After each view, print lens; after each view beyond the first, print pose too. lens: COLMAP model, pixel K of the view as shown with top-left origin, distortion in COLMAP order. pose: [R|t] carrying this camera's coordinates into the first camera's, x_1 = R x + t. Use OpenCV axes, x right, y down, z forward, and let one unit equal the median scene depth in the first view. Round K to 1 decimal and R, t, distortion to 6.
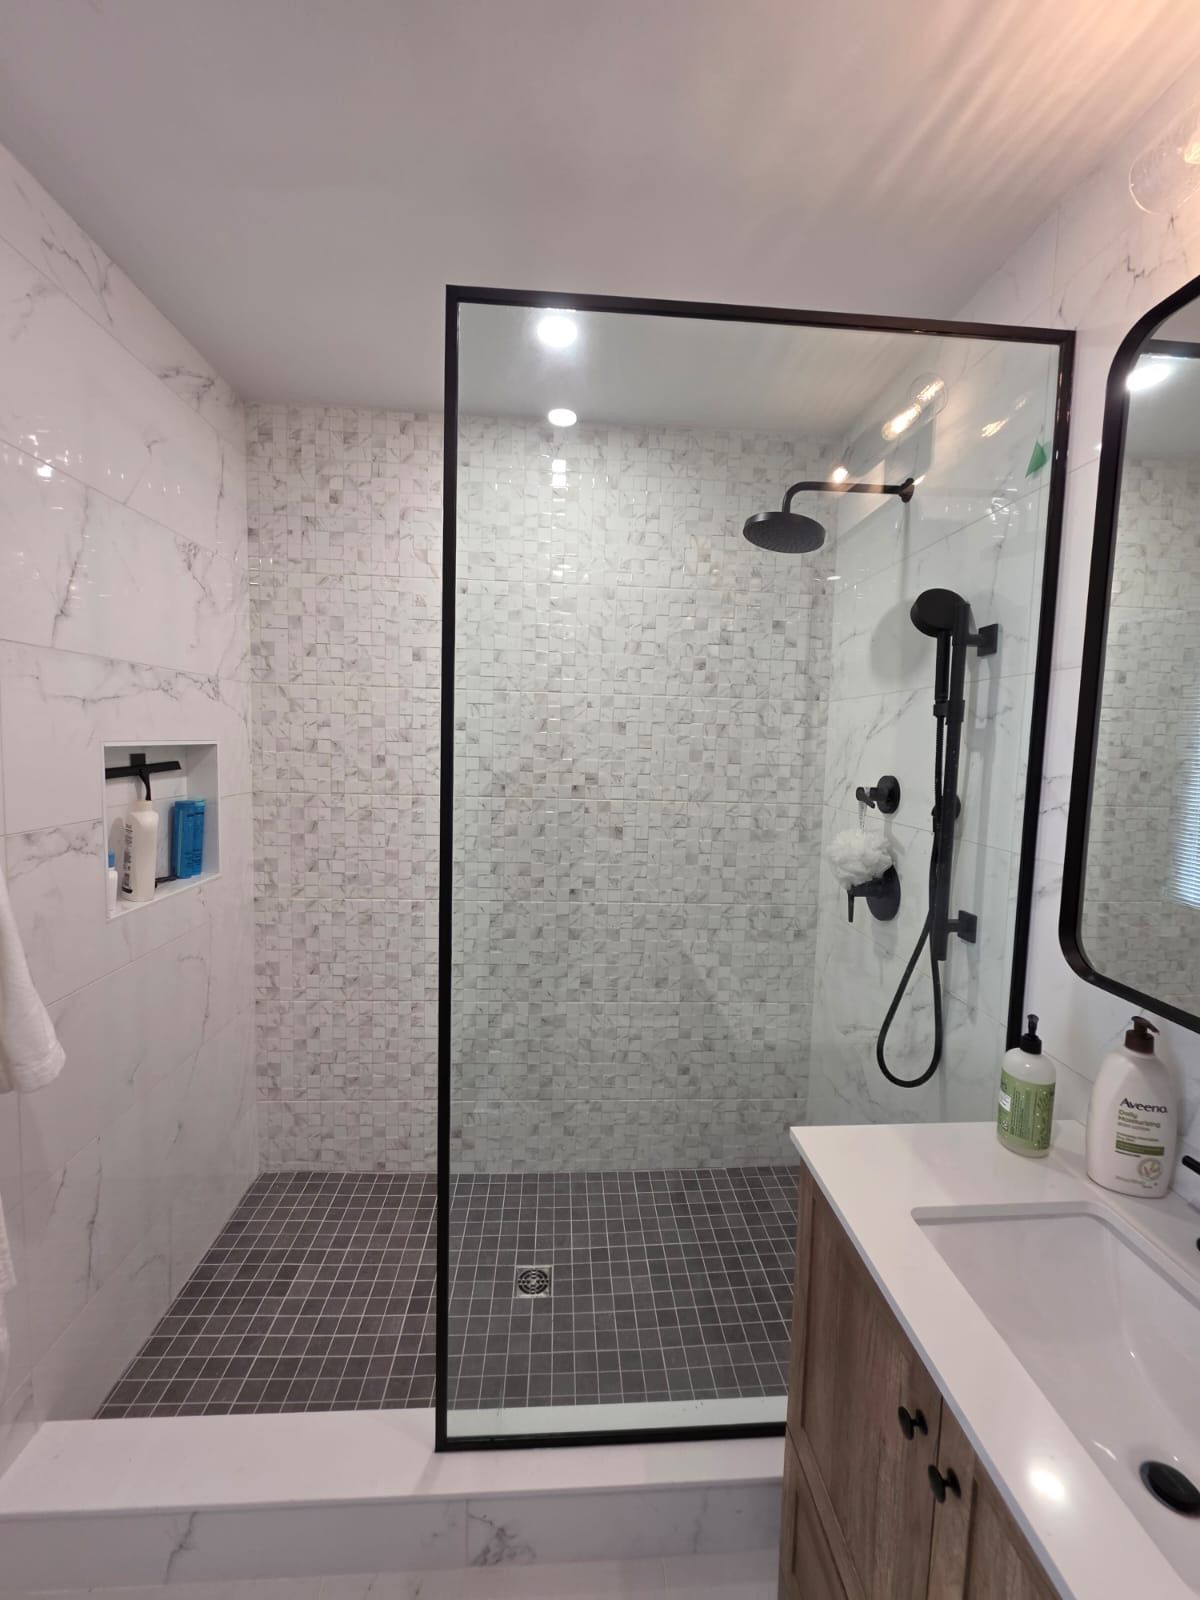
lens RADIAL K [[640.5, 0, 600.2], [0, 640.5, 792.6], [0, 0, 1]] dist [-0.006421, 0.001094]
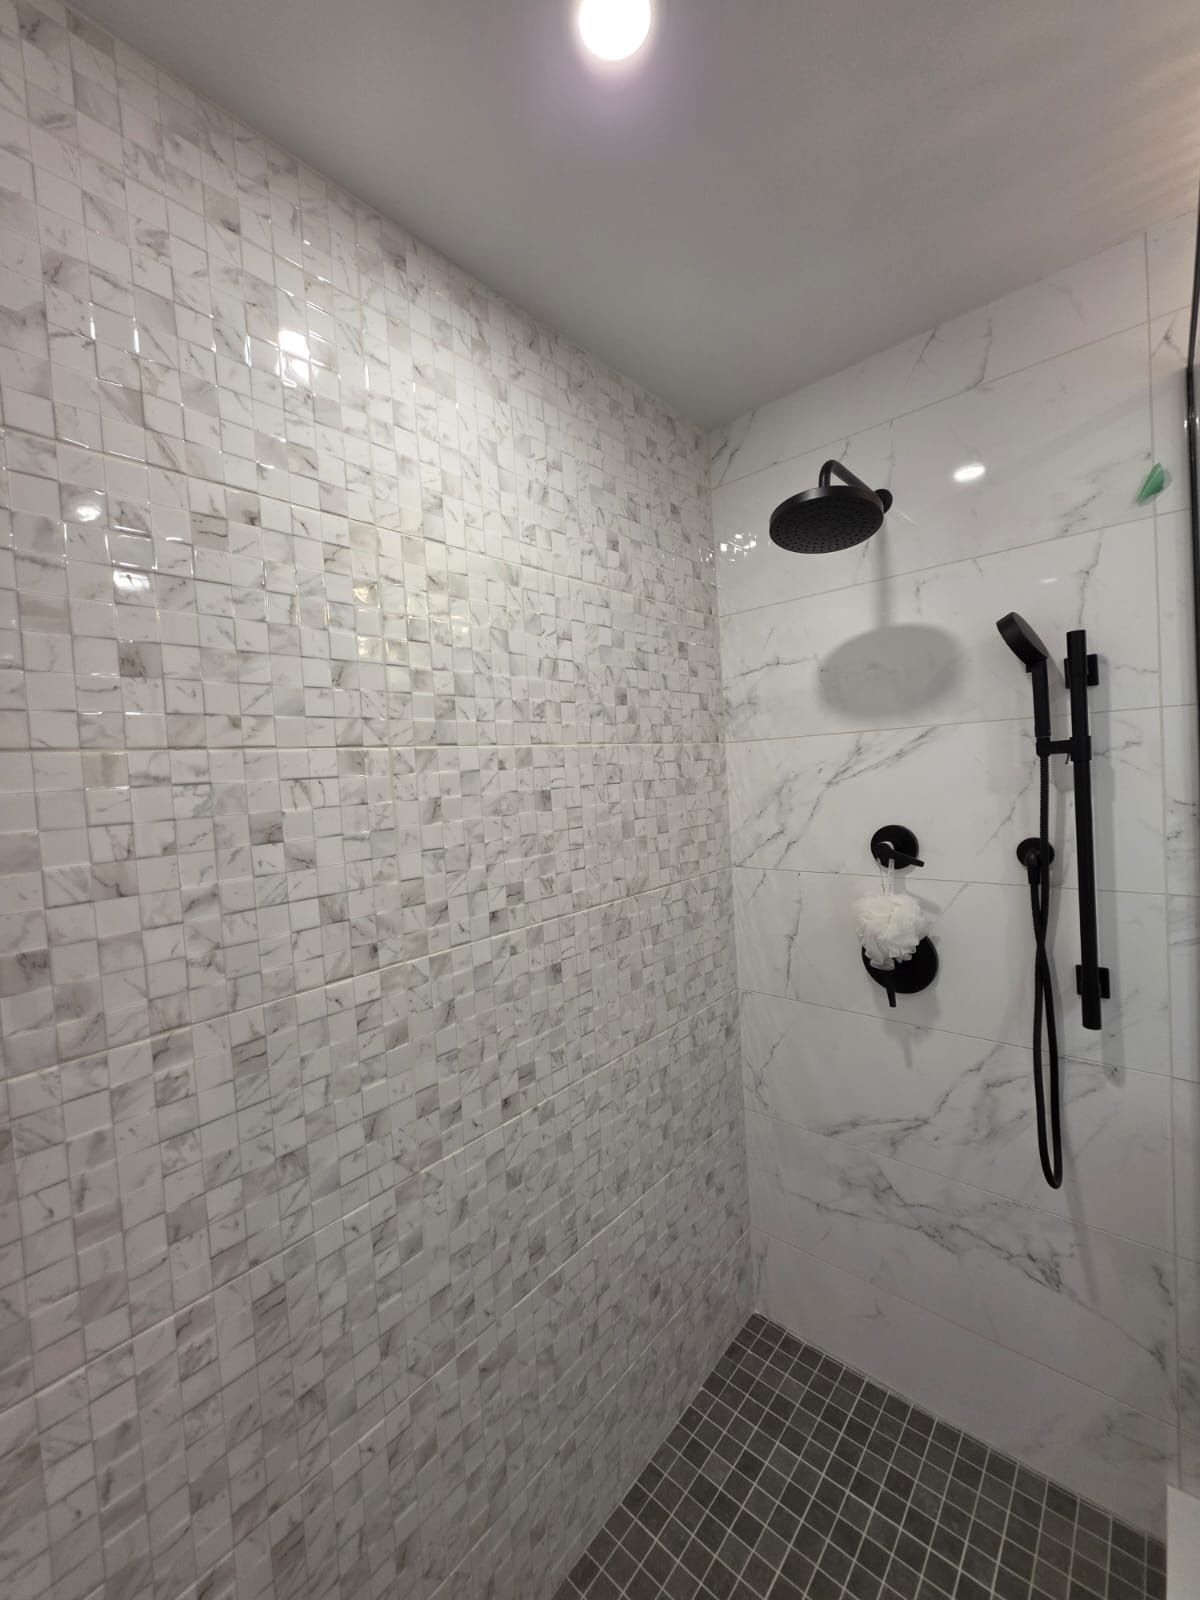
lens RADIAL K [[640.5, 0, 607.2], [0, 640.5, 793.1], [0, 0, 1]] dist [-0.006421, 0.001094]
pose [[0.705495, -0.093369, 0.702538, -0.353751], [0.135819, 0.990722, -0.004722, -0.097898], [-0.695579, 0.098749, 0.711631, 0.538835]]
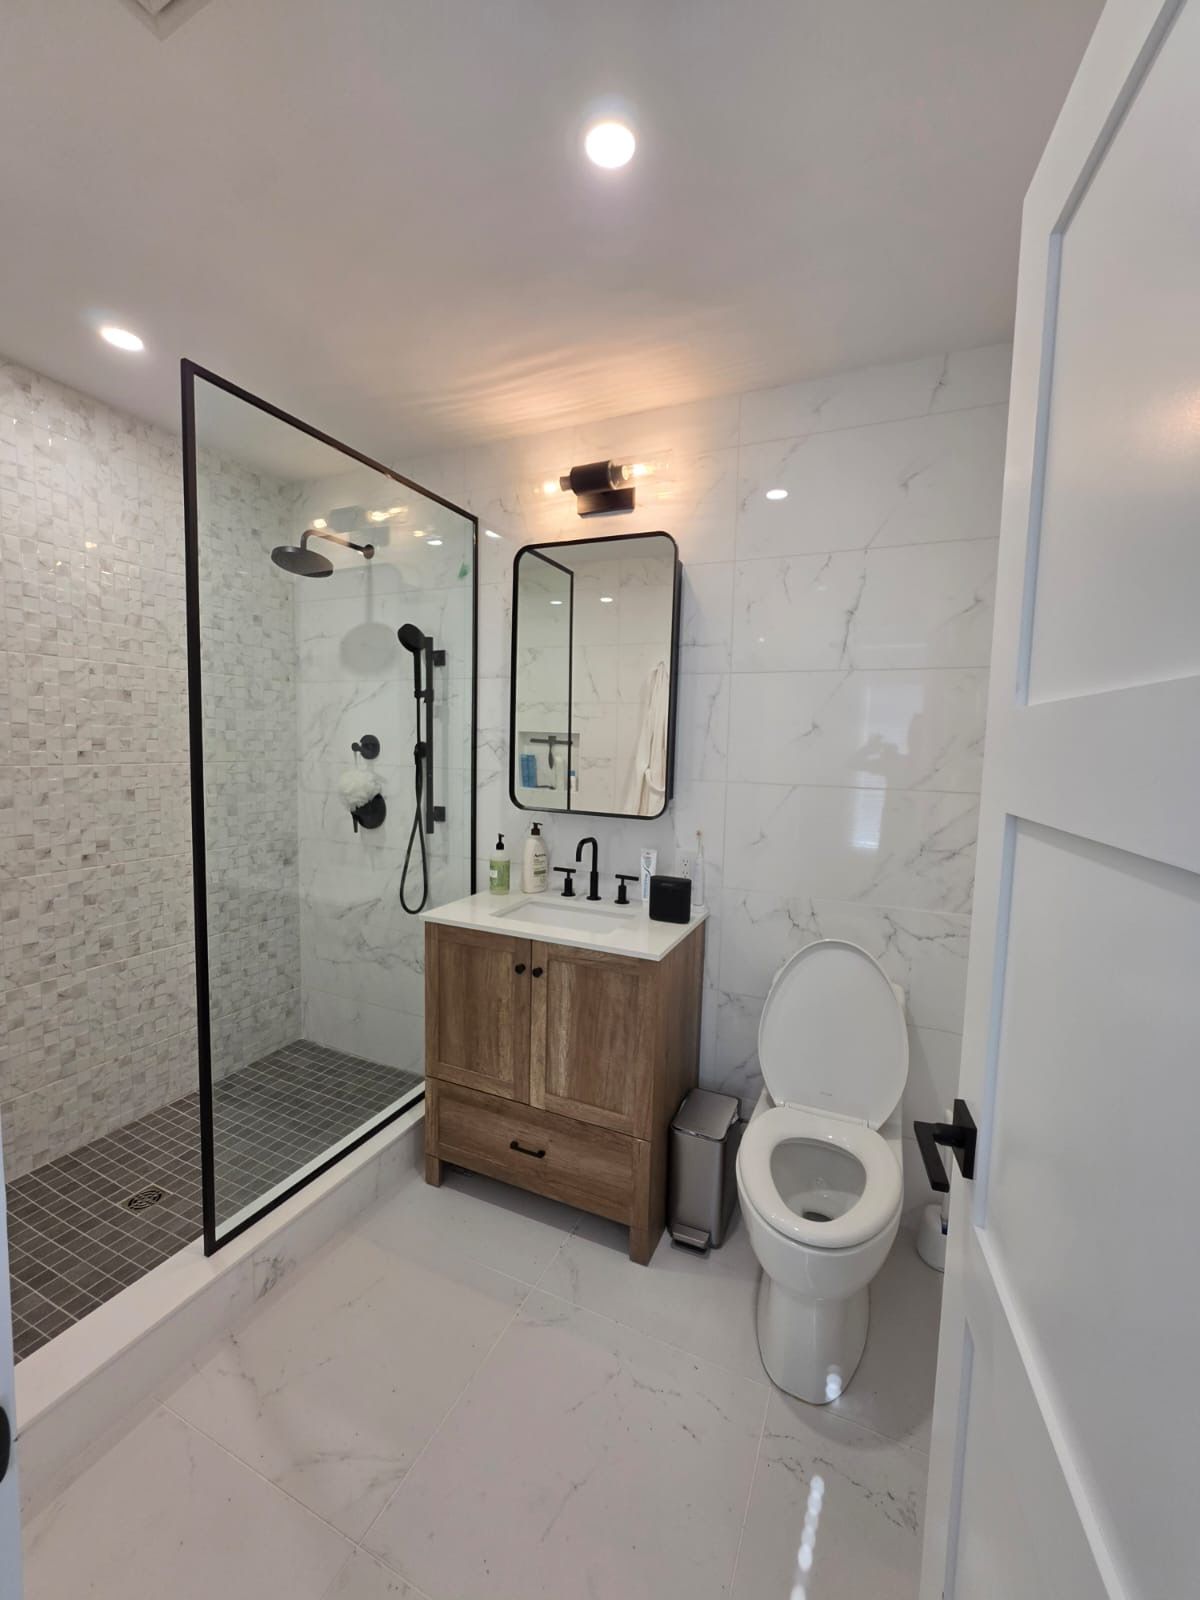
lens RADIAL K [[640.5, 0, 600.1], [0, 640.5, 794.3], [0, 0, 1]] dist [-0.006421, 0.001094]
pose [[0.480464, -0.088146, 0.872574, -0.535318], [0.060953, 0.995887, 0.067041, 0.039471], [-0.874894, 0.020976, 0.483860, -0.195930]]
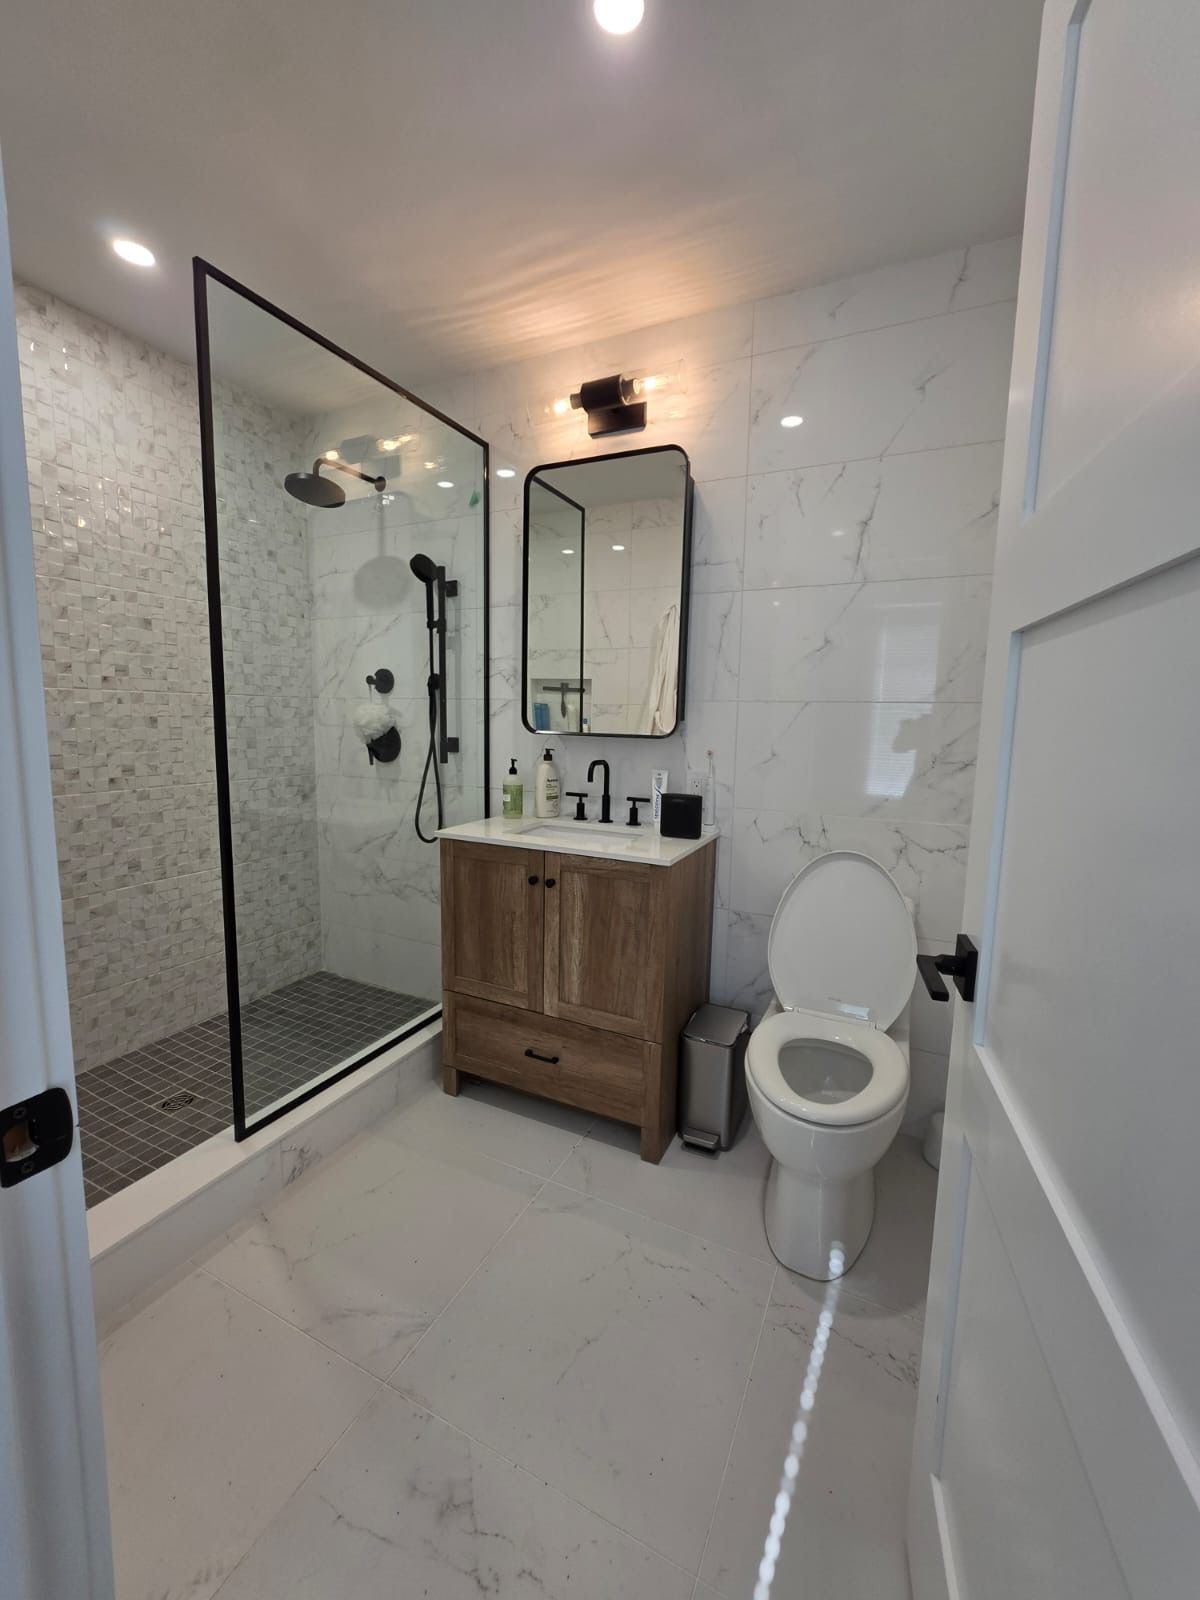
lens RADIAL K [[640.5, 0, 596.4], [0, 640.5, 790.8], [0, 0, 1]] dist [-0.006421, 0.001094]
pose [[0.502416, -0.120289, 0.856218, -0.551295], [0.065332, 0.992726, 0.101131, 0.121303], [-0.862154, 0.005129, 0.506620, -0.201112]]
